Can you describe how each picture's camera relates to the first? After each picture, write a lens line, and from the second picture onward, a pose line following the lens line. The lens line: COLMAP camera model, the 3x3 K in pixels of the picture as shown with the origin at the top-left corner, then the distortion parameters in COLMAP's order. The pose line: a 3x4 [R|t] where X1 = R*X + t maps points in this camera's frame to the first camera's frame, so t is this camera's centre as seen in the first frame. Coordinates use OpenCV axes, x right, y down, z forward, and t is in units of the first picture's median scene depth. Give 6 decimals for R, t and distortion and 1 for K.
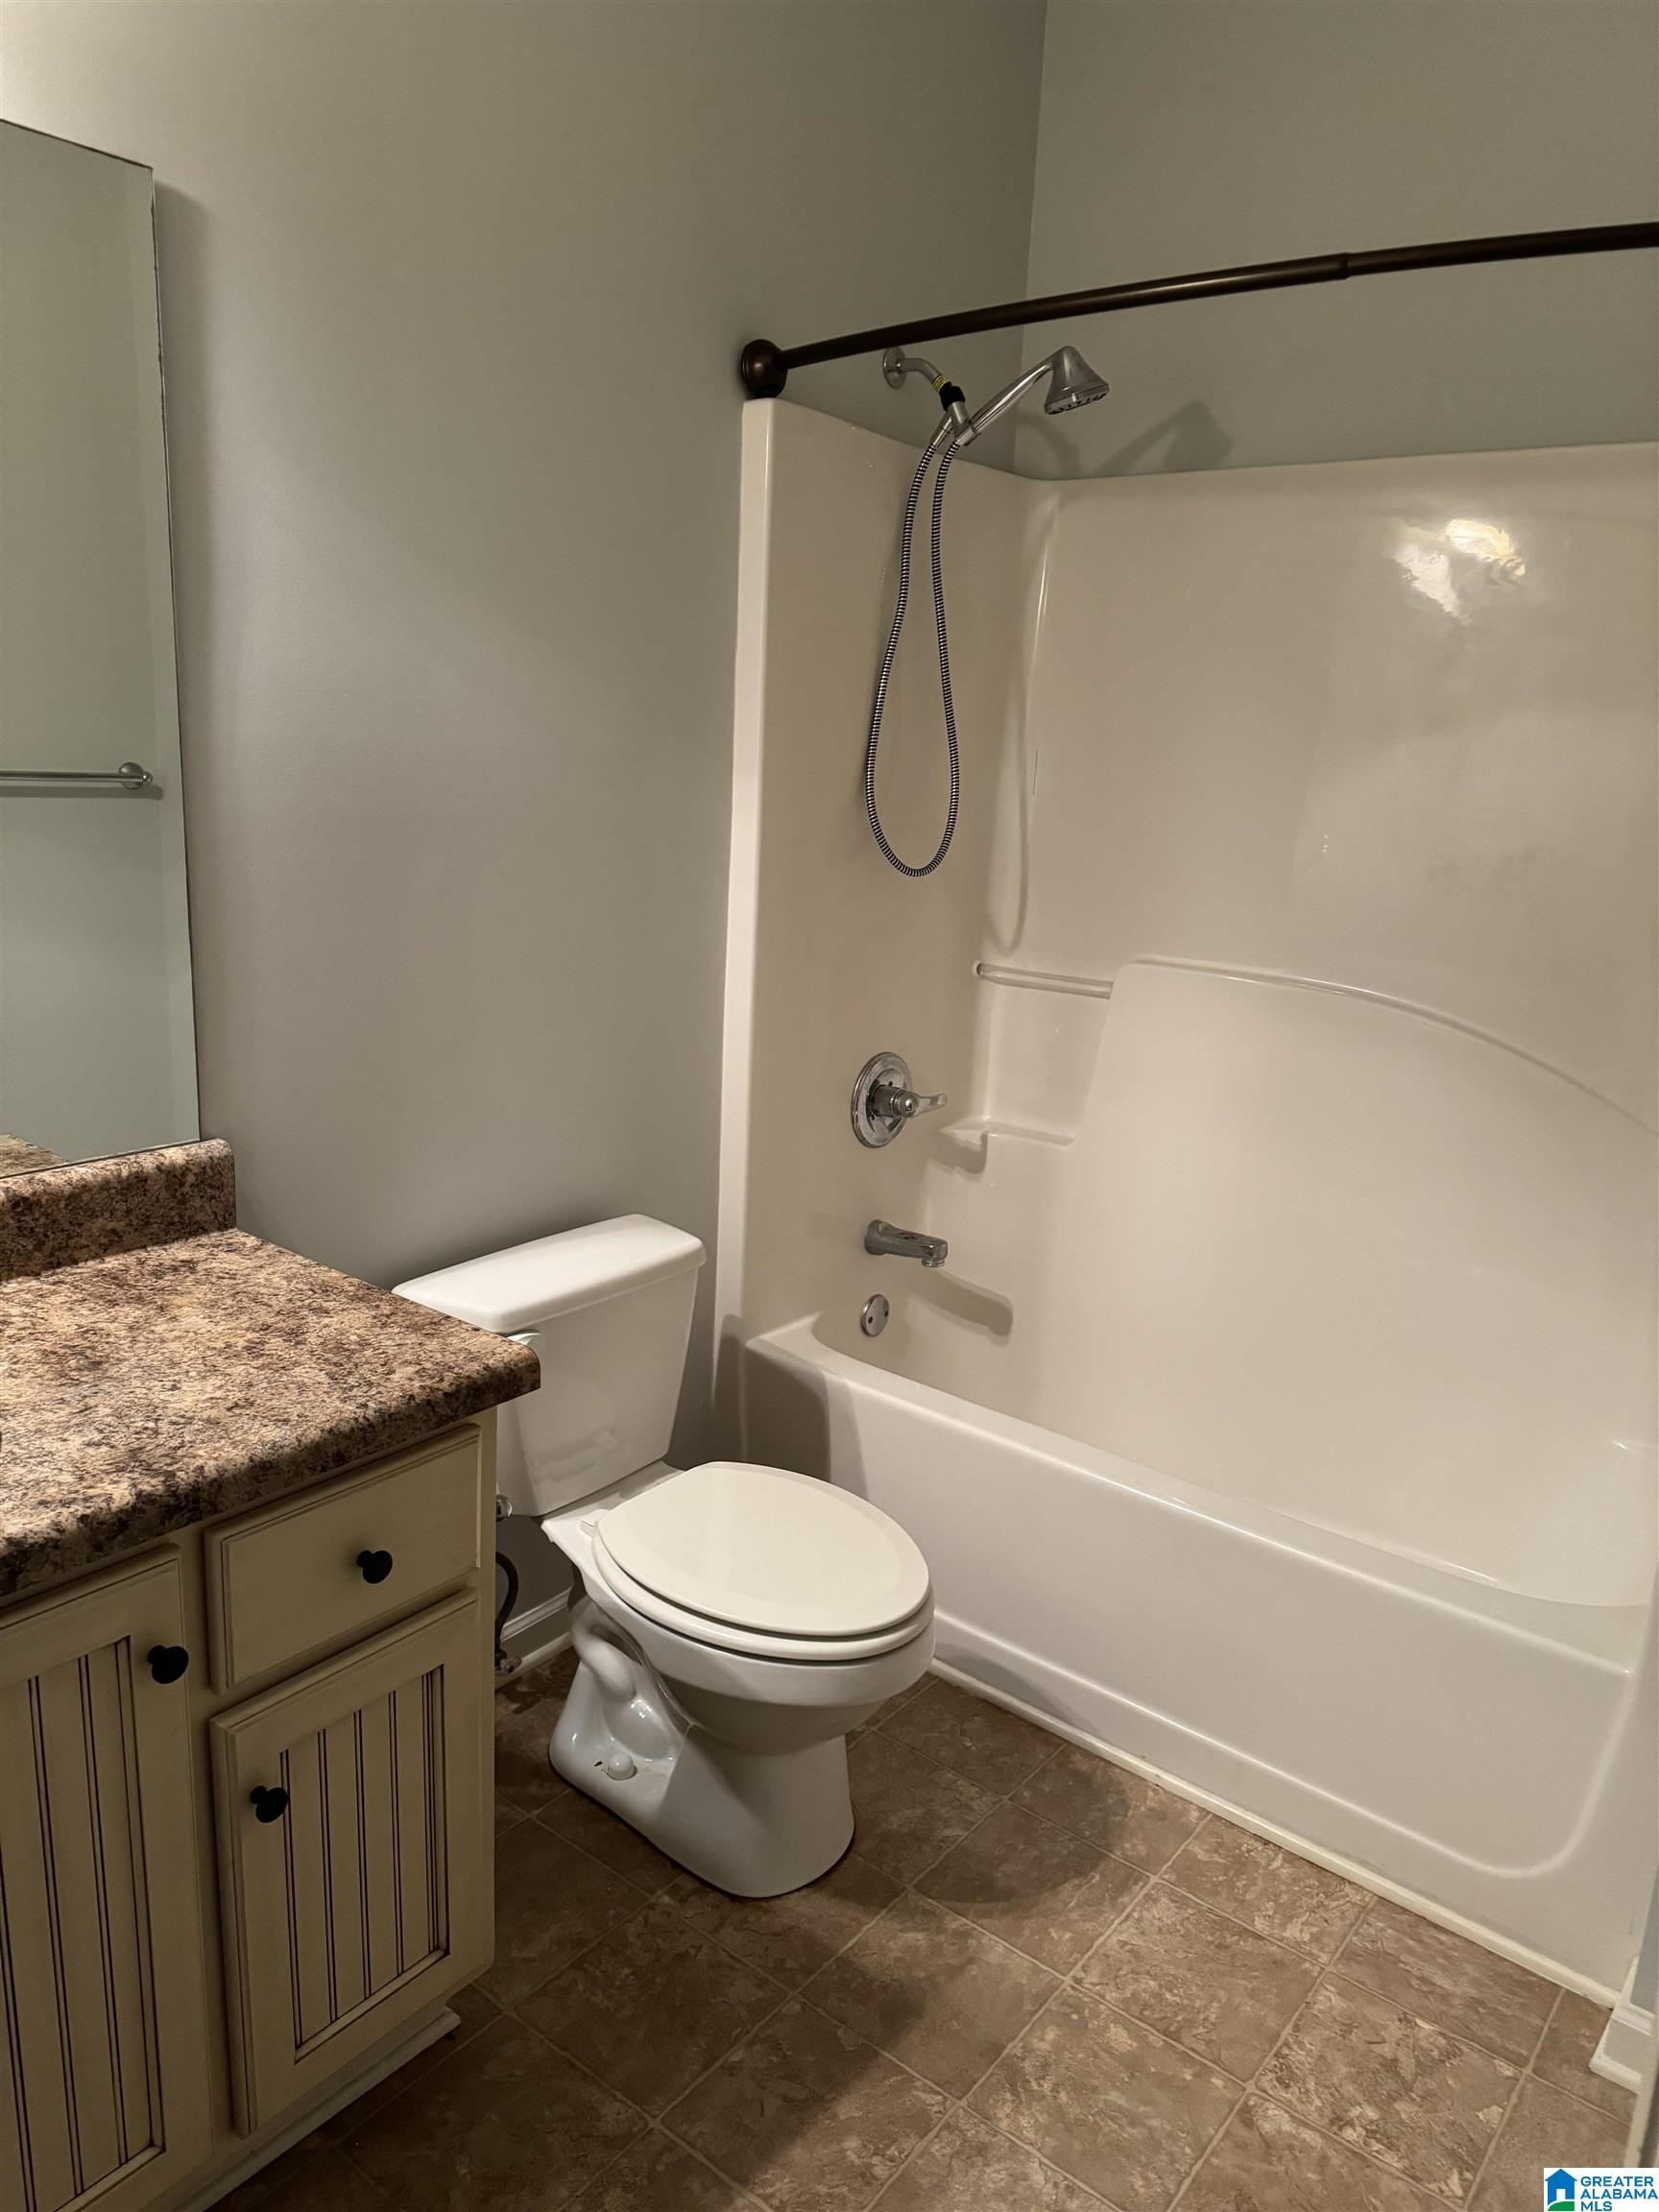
lens RADIAL K [[1560.8, 0, 822.9], [0, 1560.8, 1073.1], [0, 0, 1]] dist [0.057647, -0.050715]
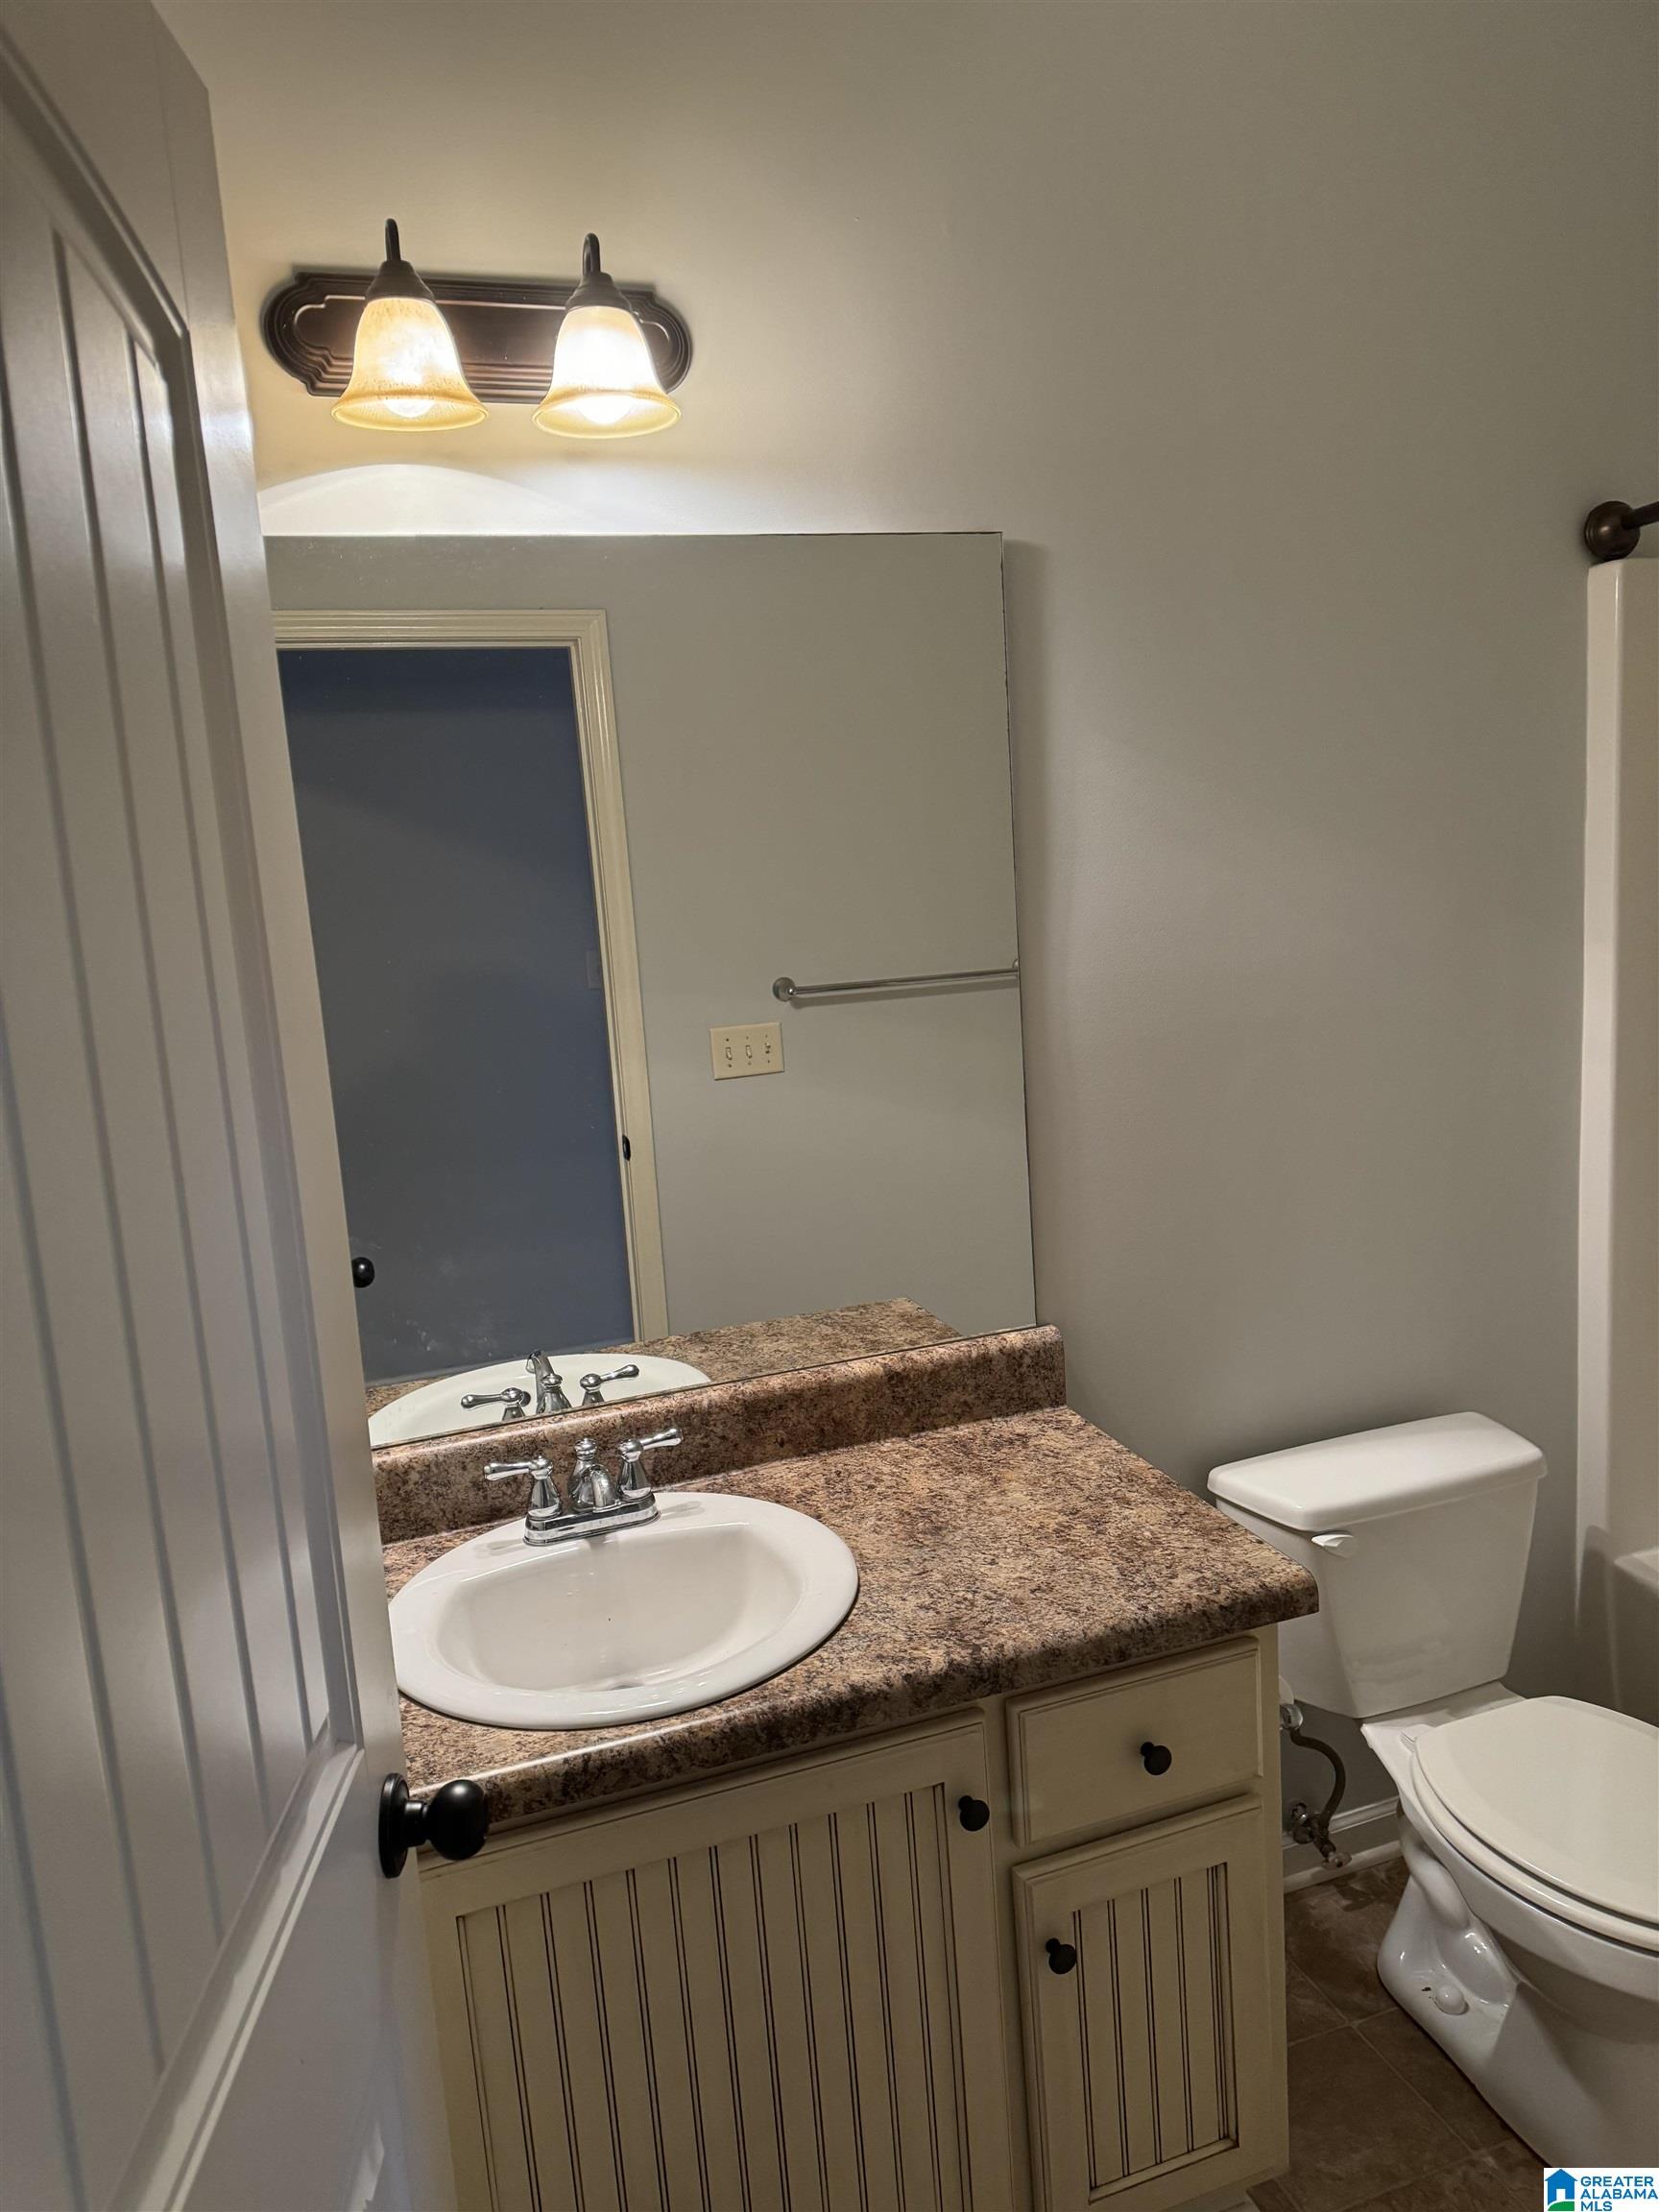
lens RADIAL K [[1560.8, 0, 826.7], [0, 1560.8, 1082.9], [0, 0, 1]] dist [0.057647, -0.050715]
pose [[0.844284, -0.013367, -0.535729, 0.093960], [-0.016071, 0.998608, -0.050244, -0.078771], [0.535654, 0.051030, 0.842894, -0.056952]]
